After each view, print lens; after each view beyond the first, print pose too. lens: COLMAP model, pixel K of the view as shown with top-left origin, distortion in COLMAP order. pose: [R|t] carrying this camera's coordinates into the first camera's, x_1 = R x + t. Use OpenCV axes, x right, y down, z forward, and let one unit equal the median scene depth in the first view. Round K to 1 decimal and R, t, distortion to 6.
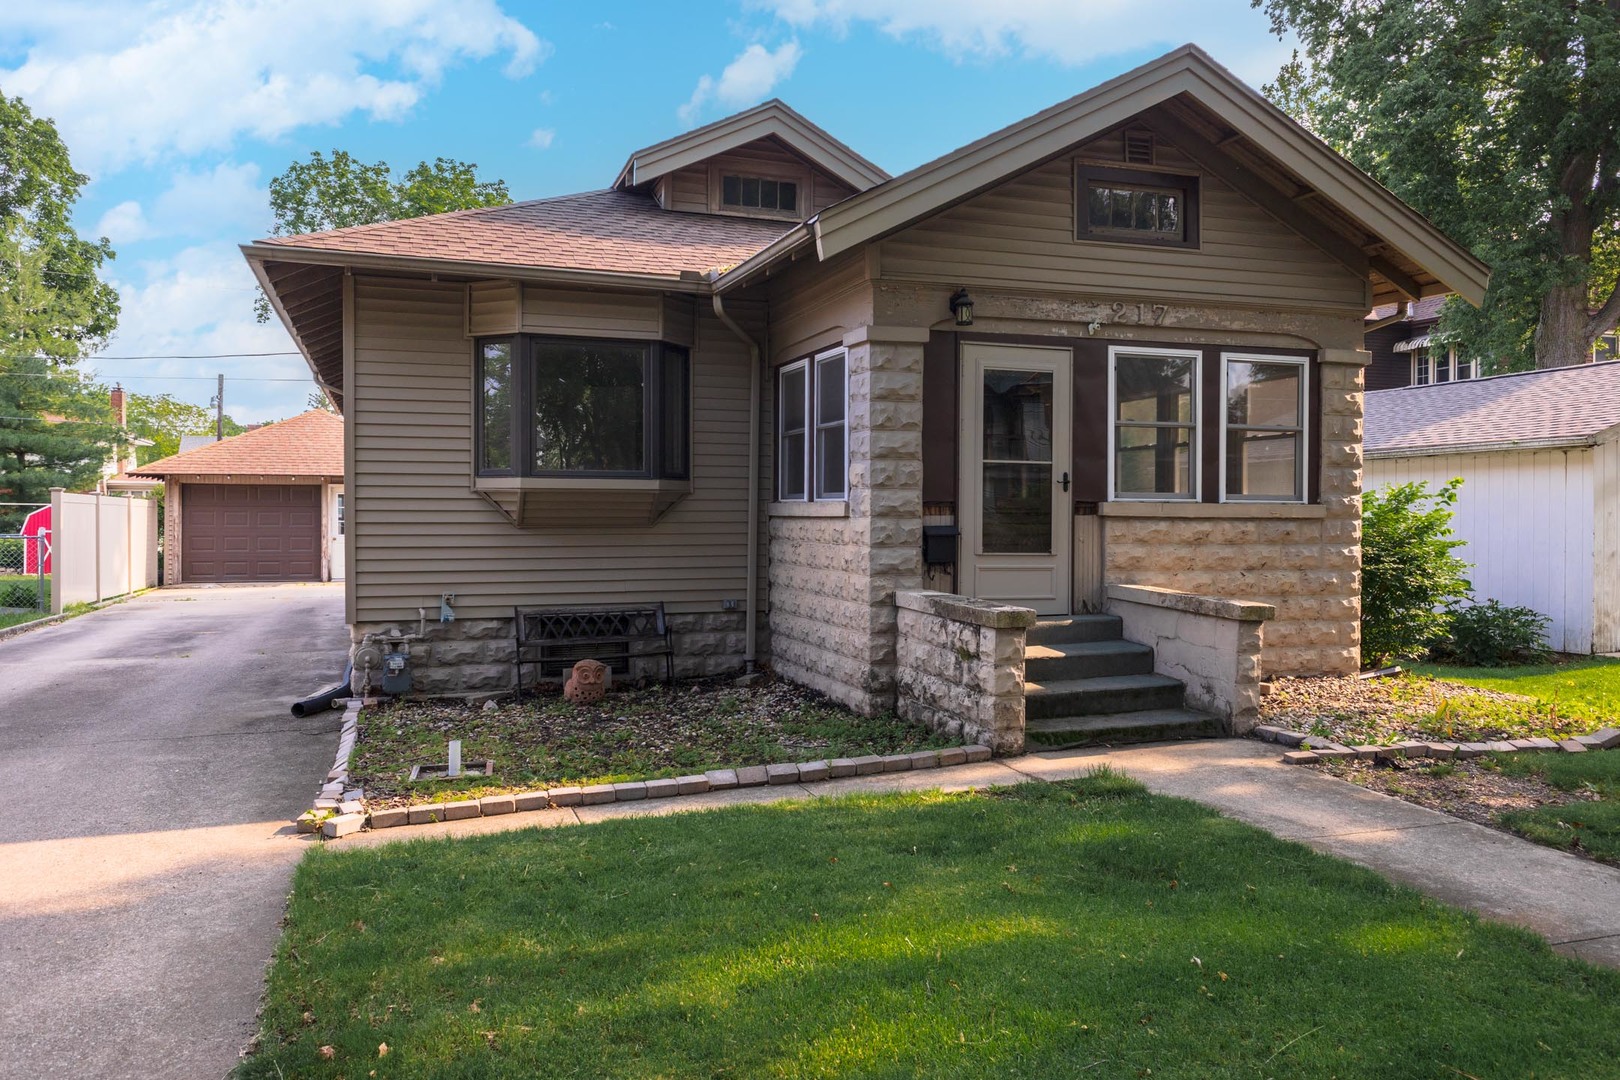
lens RADIAL K [[1185.9, 0, 808.0], [0, 1185.9, 537.3], [0, 0, 1]] dist [-0.006659, -0.000212]
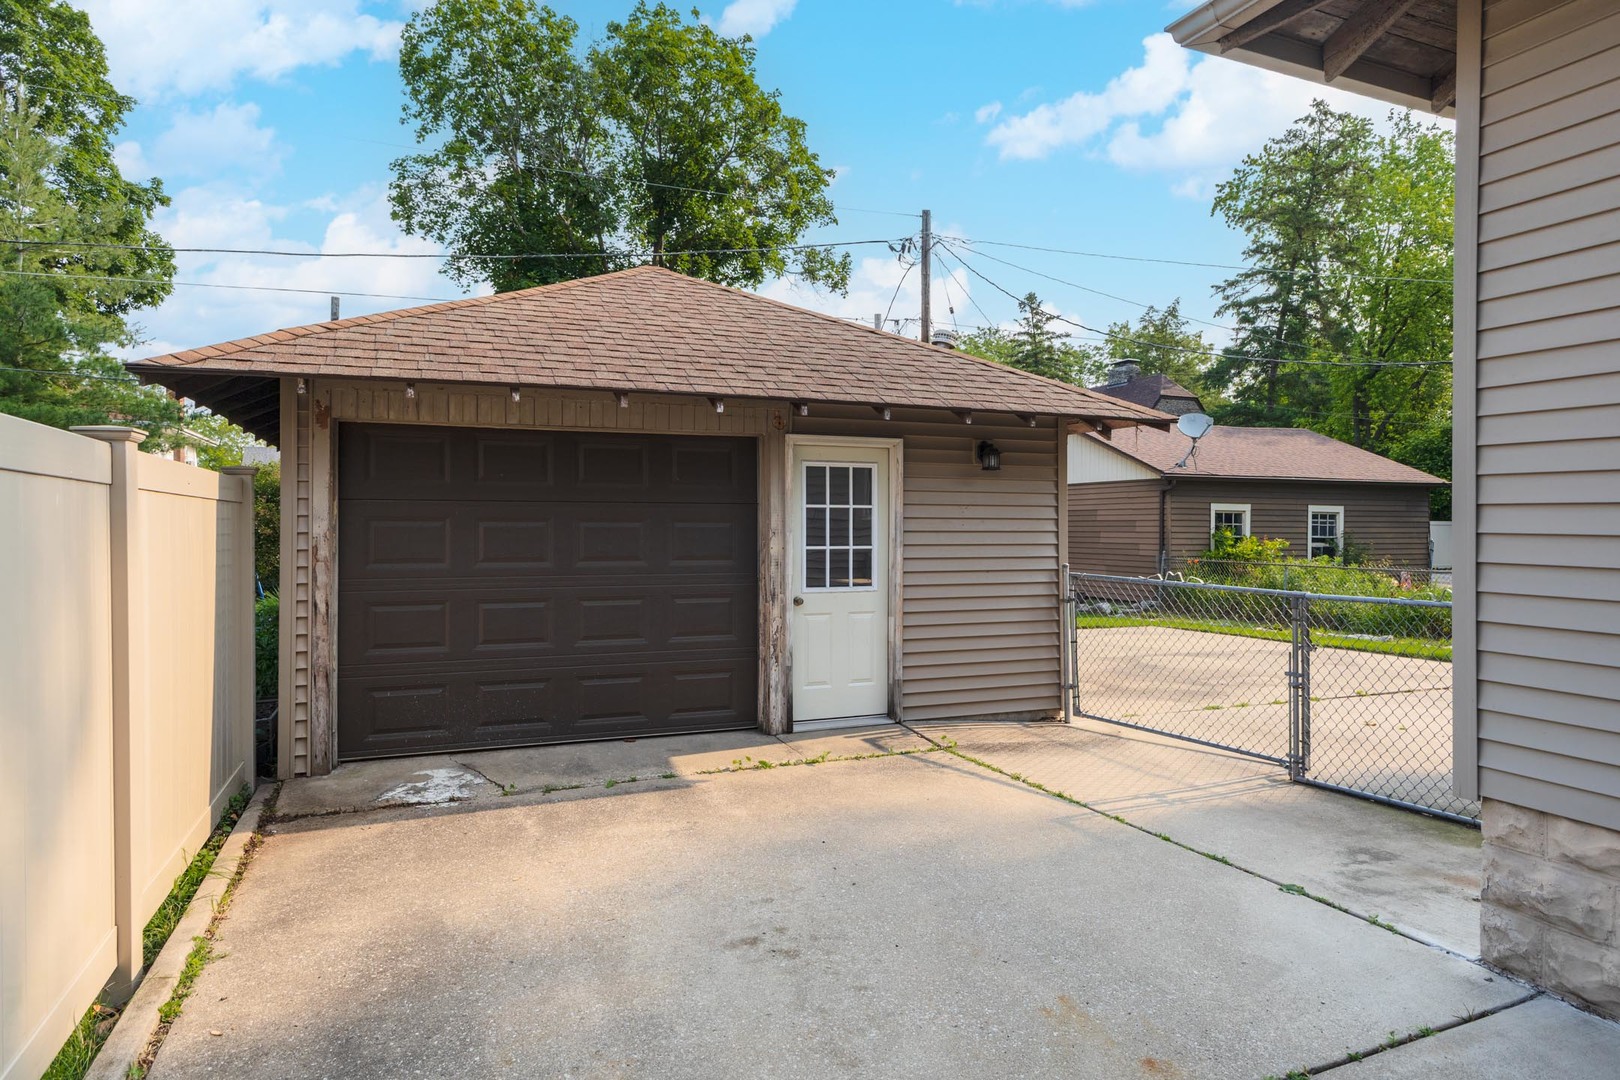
lens RADIAL K [[994.2, 0, 810.3], [0, 994.2, 537.2], [0, 0, 1]] dist [-0.004445, 0.000962]
pose [[0.999390, -0.002580, 0.034822, -0.182126], [0.002885, 0.999958, -0.008722, -0.006415], [-0.034798, 0.008818, 0.999355, 0.325386]]
